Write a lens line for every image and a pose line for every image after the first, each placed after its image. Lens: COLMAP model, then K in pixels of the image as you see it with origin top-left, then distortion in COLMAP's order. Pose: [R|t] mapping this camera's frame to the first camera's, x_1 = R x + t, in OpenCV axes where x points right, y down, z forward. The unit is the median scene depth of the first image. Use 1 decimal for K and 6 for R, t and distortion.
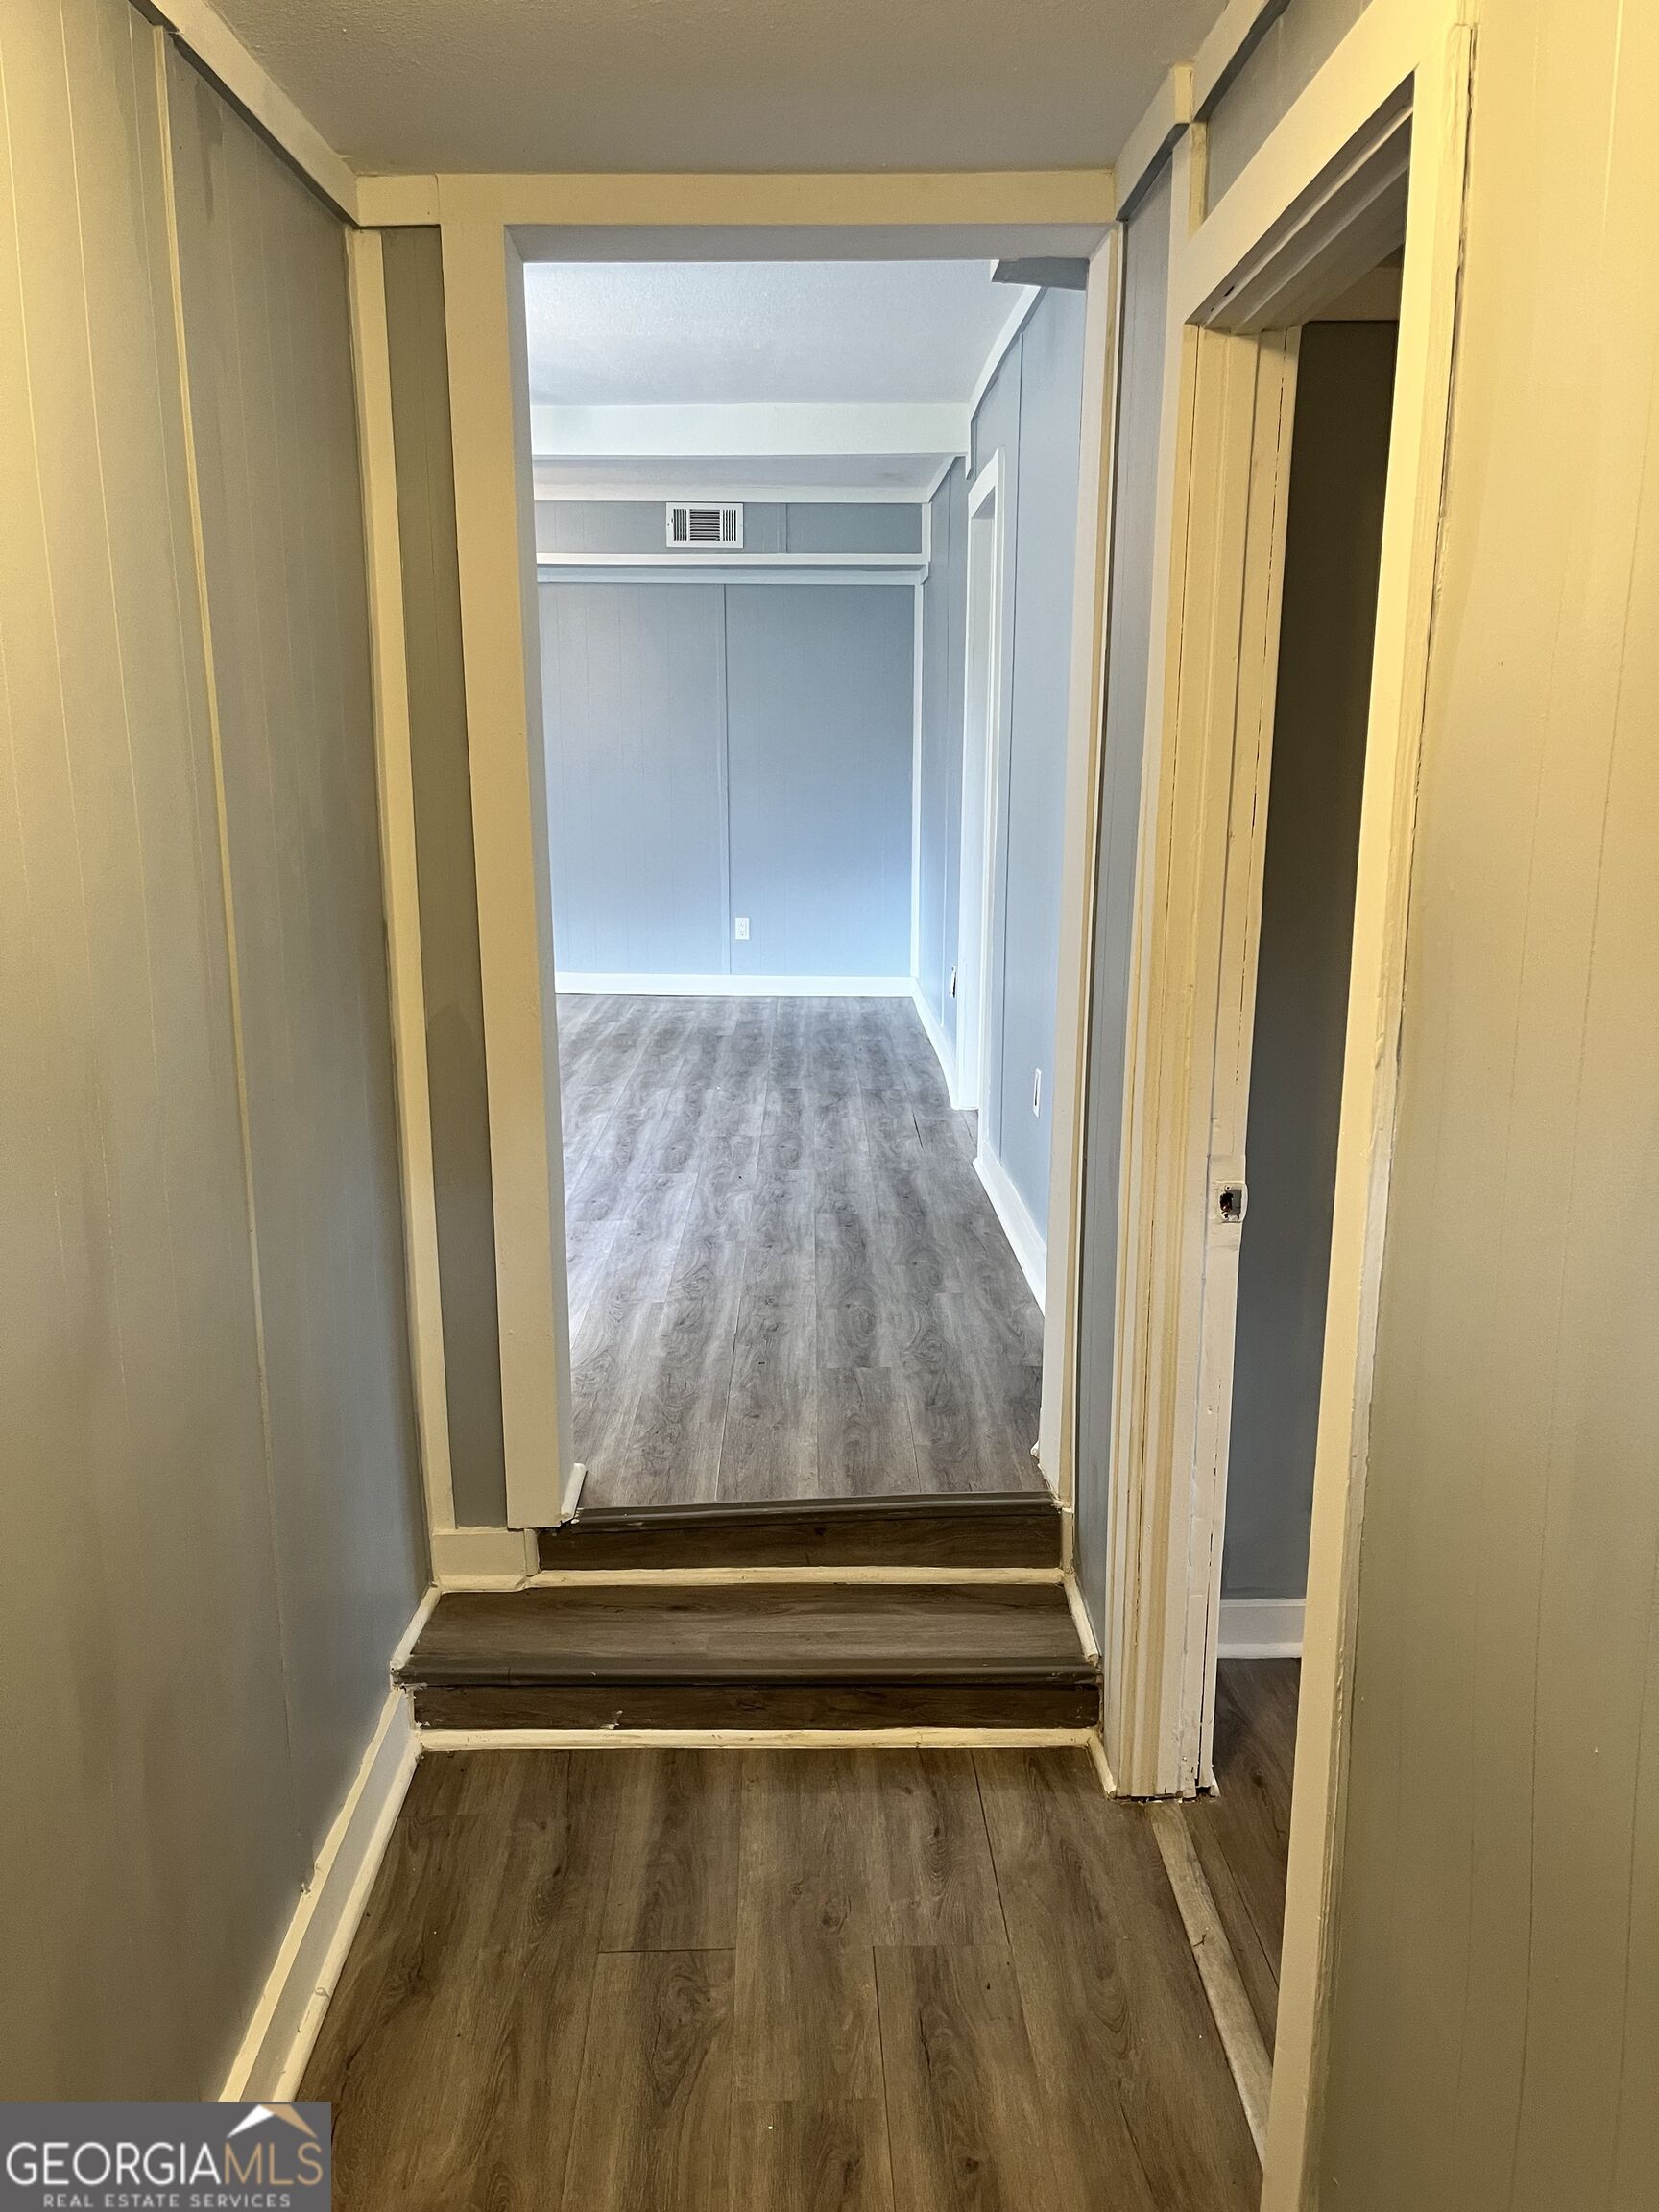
lens RADIAL K [[1675.2, 0, 827.4], [0, 1675.2, 1107.2], [0, 0, 1]] dist [0.033780, -0.026280]
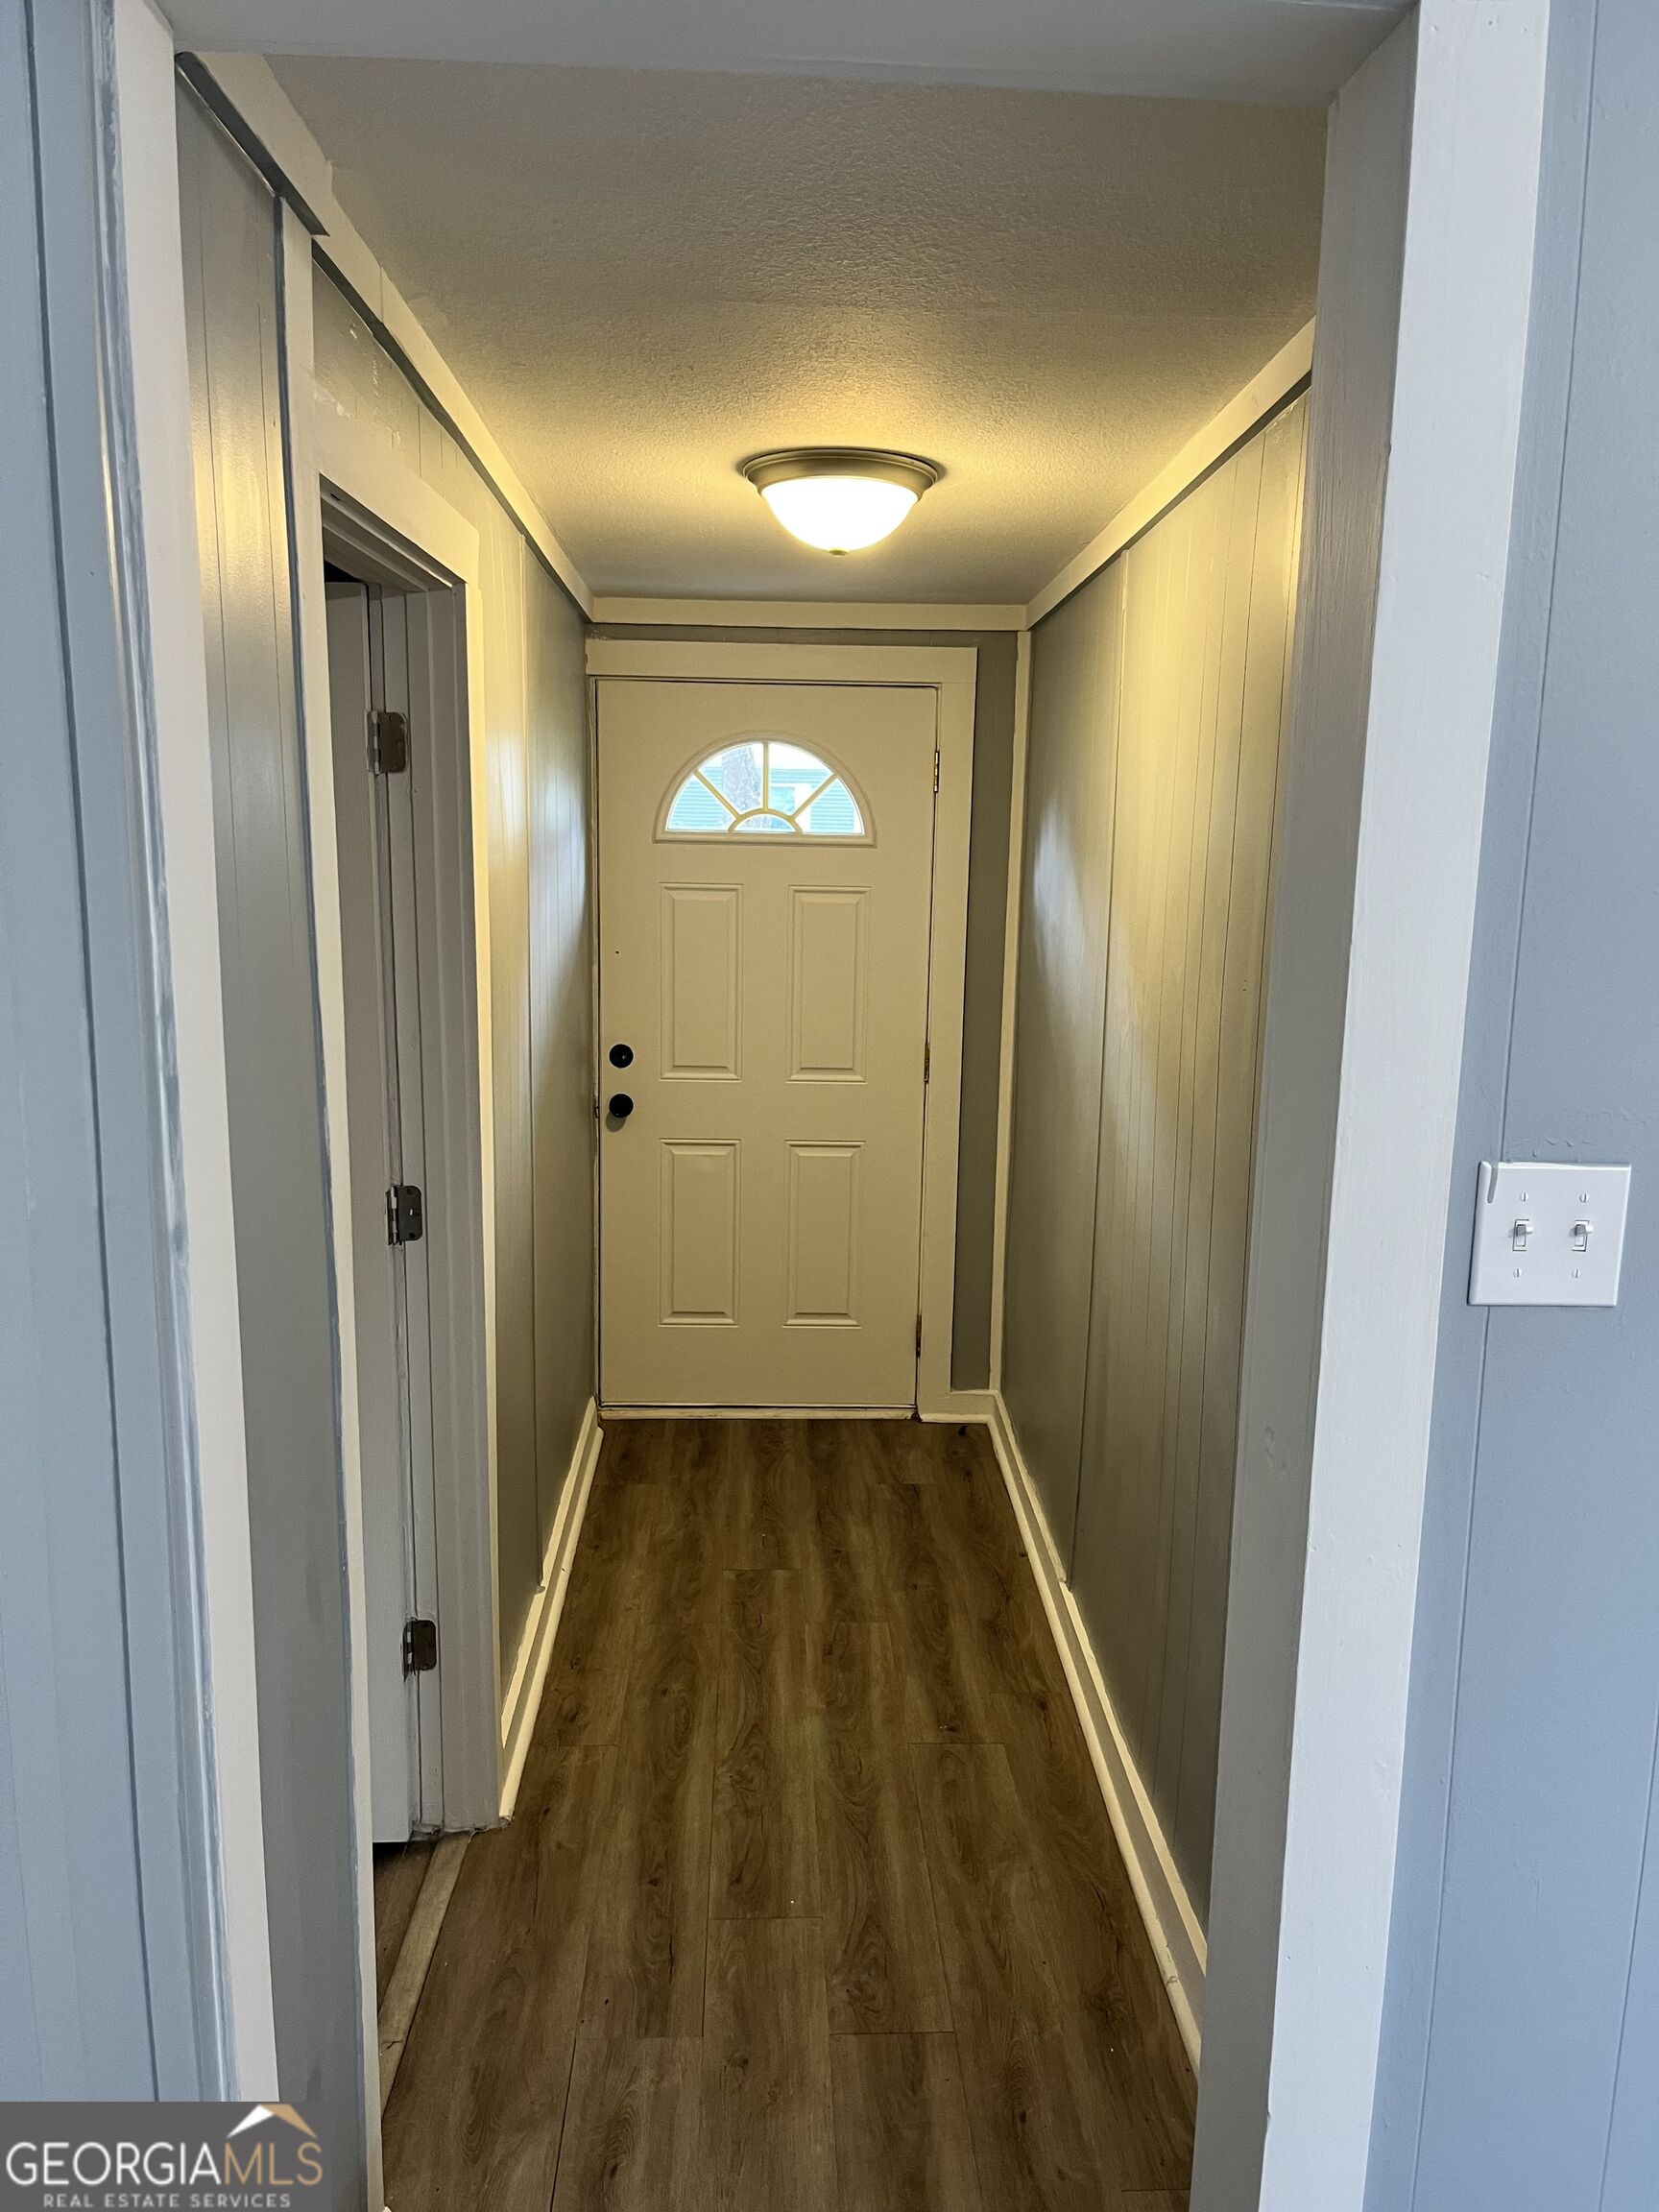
lens RADIAL K [[1675.2, 0, 828.4], [0, 1675.2, 1110.6], [0, 0, 1]] dist [0.033780, -0.026280]
pose [[-0.999717, -0.017673, -0.015895, -0.027040], [-0.022365, 0.925827, 0.377286, -0.482242], [0.008048, 0.377535, -0.925961, 1.850914]]
